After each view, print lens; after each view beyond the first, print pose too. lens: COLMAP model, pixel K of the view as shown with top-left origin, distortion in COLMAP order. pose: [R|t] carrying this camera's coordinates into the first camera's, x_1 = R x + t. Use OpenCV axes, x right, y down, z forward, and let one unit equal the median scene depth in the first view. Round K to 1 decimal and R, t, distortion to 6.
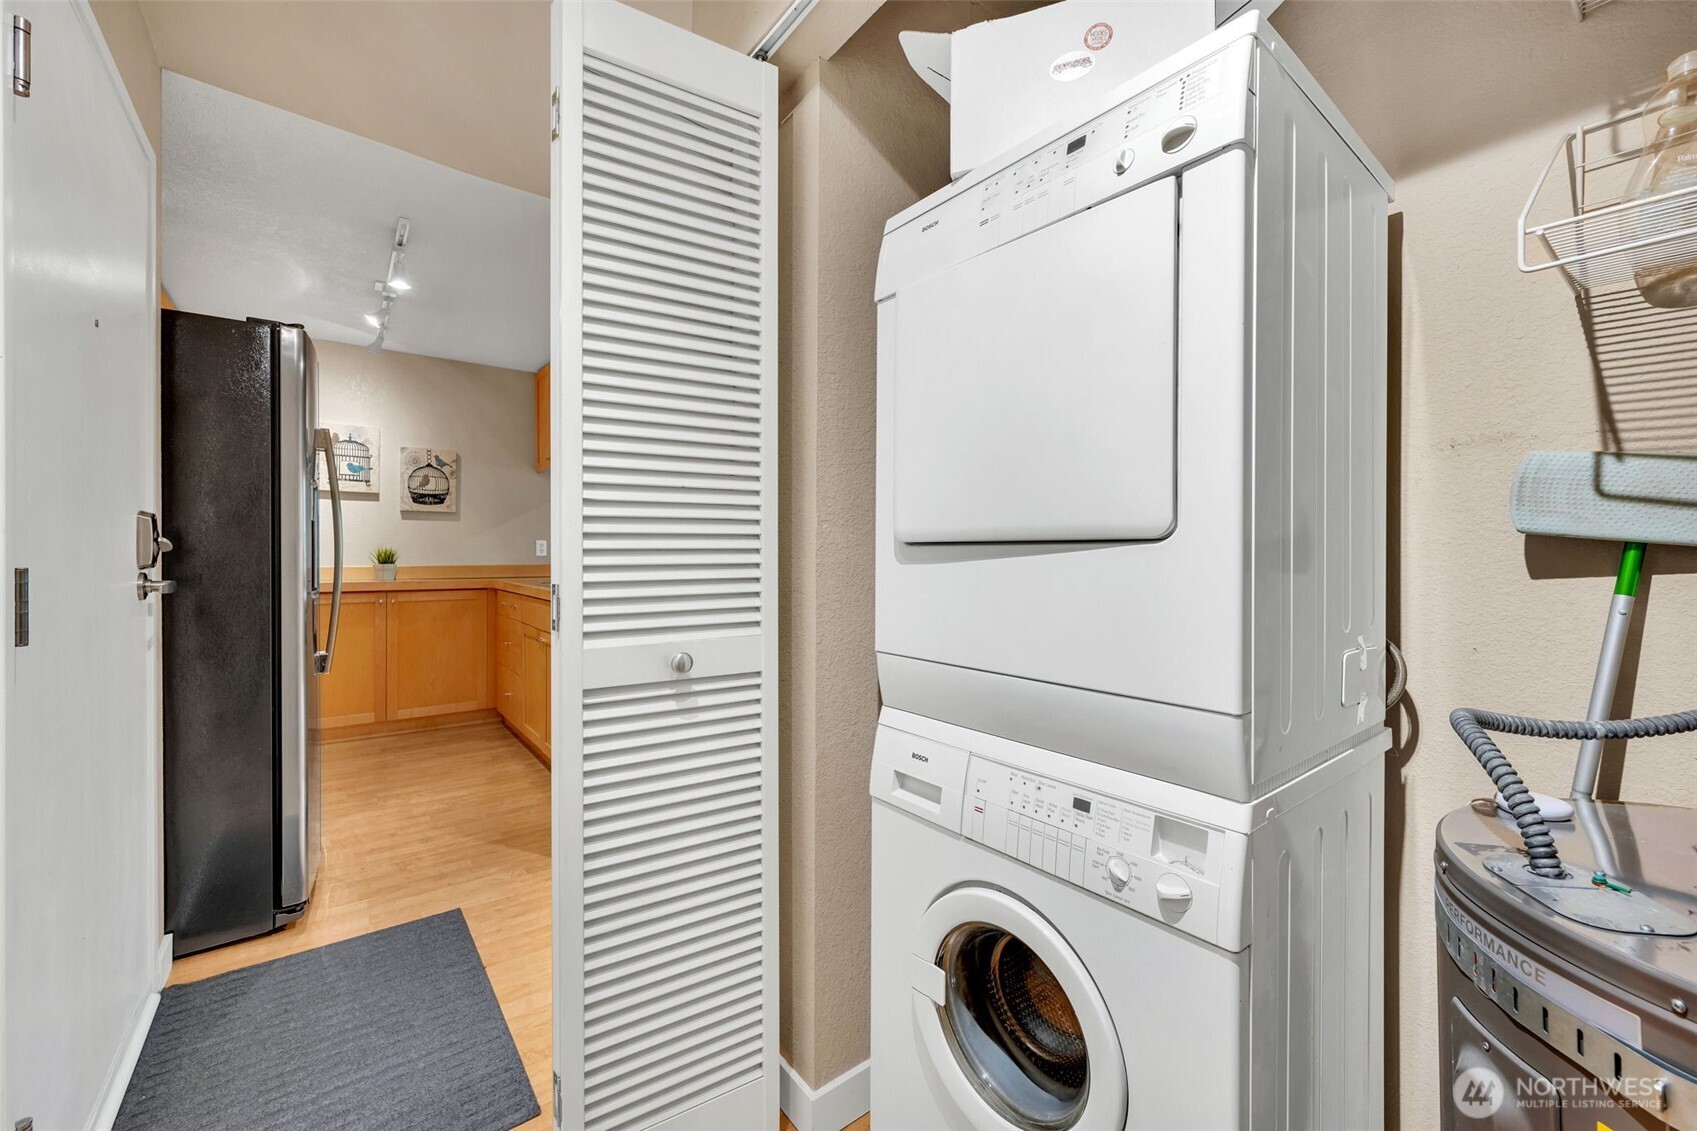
lens RADIAL K [[742.2, 0, 844.6], [0, 742.2, 556.1], [0, 0, 1]] dist [-0.009983, 0.000896]
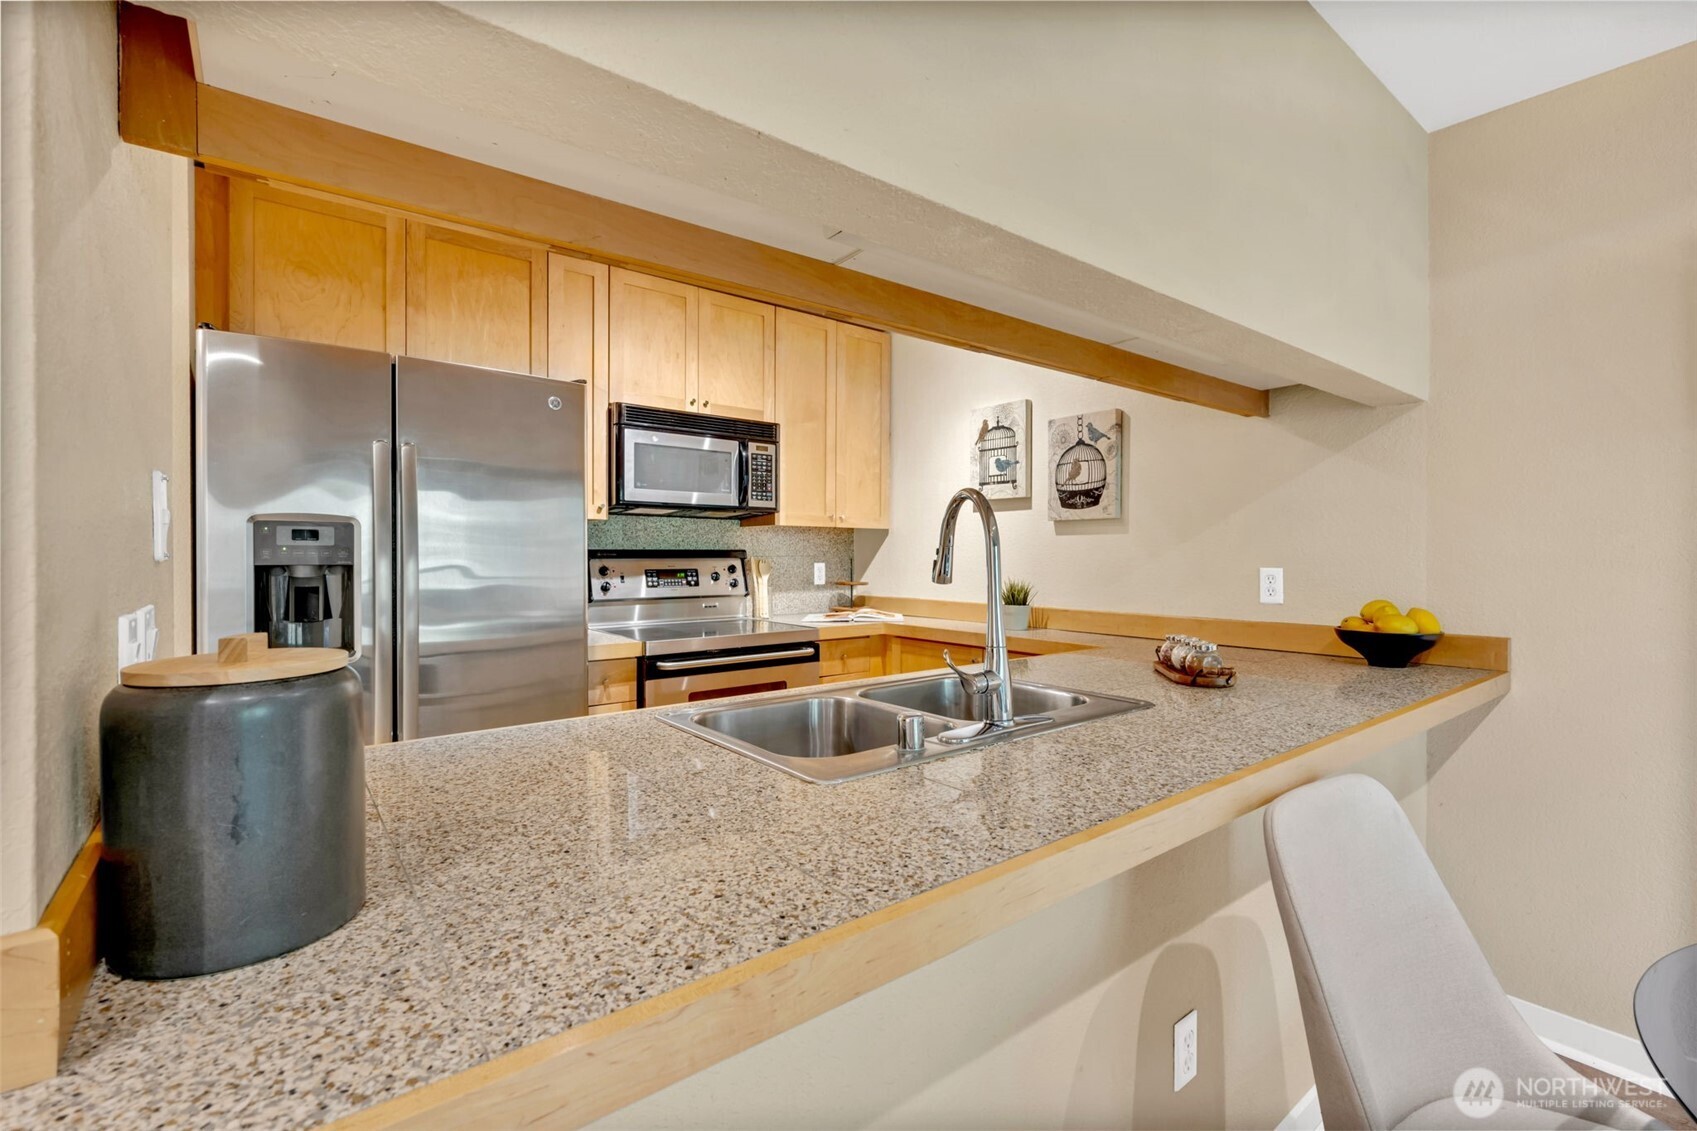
lens RADIAL K [[742.2, 0, 840.2], [0, 742.2, 565.0], [0, 0, 1]] dist [-0.009983, 0.000896]
pose [[0.042705, 0.002750, -0.999084, 0.027563], [-0.007171, 0.999971, 0.002446, -0.024018], [0.999062, 0.007060, 0.042724, 0.781683]]
